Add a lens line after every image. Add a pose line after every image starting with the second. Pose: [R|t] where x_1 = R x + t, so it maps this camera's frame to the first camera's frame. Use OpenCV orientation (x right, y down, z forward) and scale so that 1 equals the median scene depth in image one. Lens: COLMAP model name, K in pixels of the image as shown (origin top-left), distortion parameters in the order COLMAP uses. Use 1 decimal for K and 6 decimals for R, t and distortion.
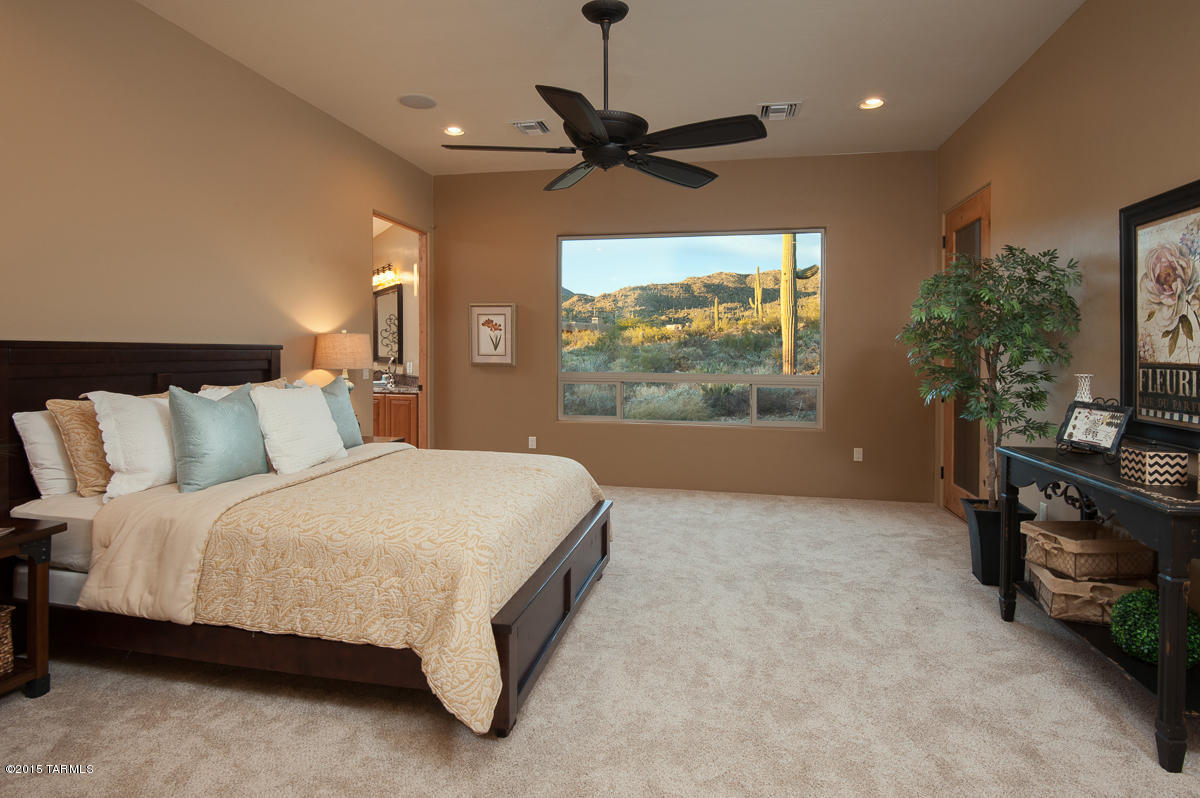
lens RADIAL K [[630.8, 0, 600.8], [0, 630.8, 350.6], [0, 0, 1]] dist [-0.000545, -0.016947]
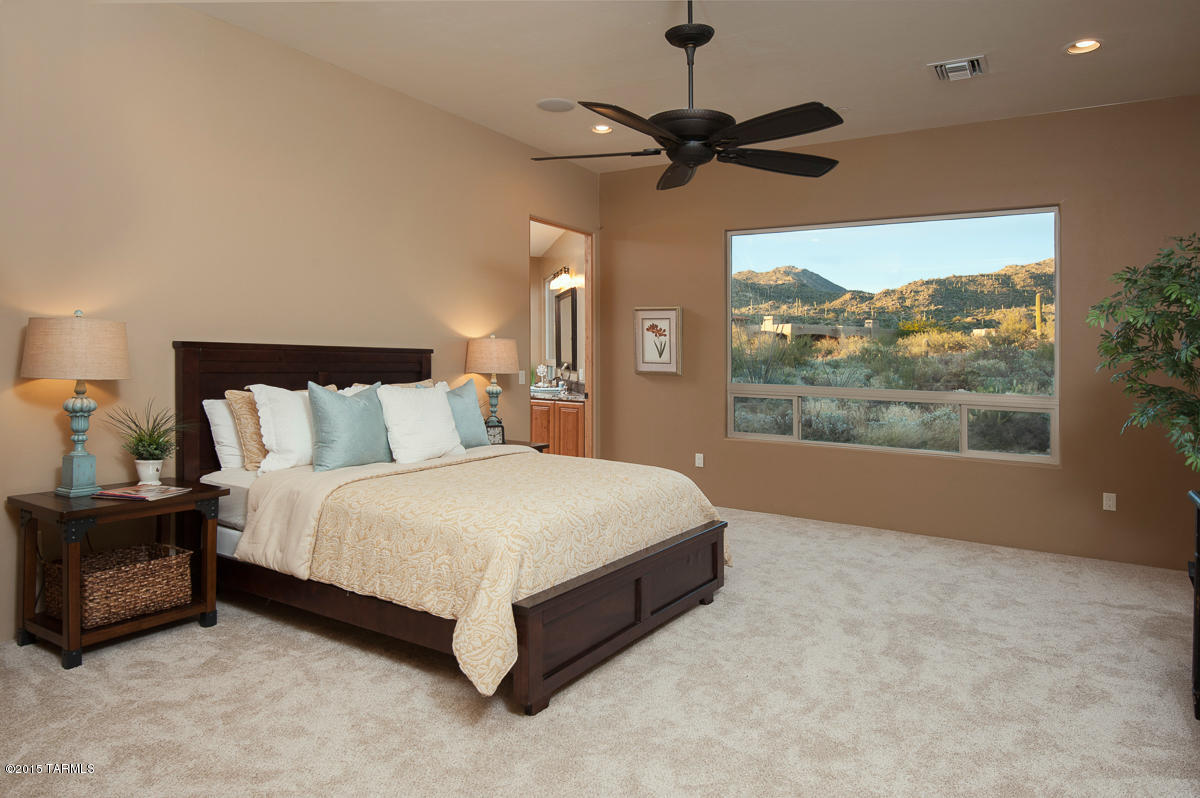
lens RADIAL K [[746.4, 0, 599.2], [0, 746.4, 357.4], [0, 0, 1]] dist [0.020491, -0.030733]
pose [[0.934056, 0.013618, -0.356866, 0.323012], [-0.014727, 0.999891, -0.000390, 0.002588], [0.356822, 0.005620, 0.934156, -0.123084]]
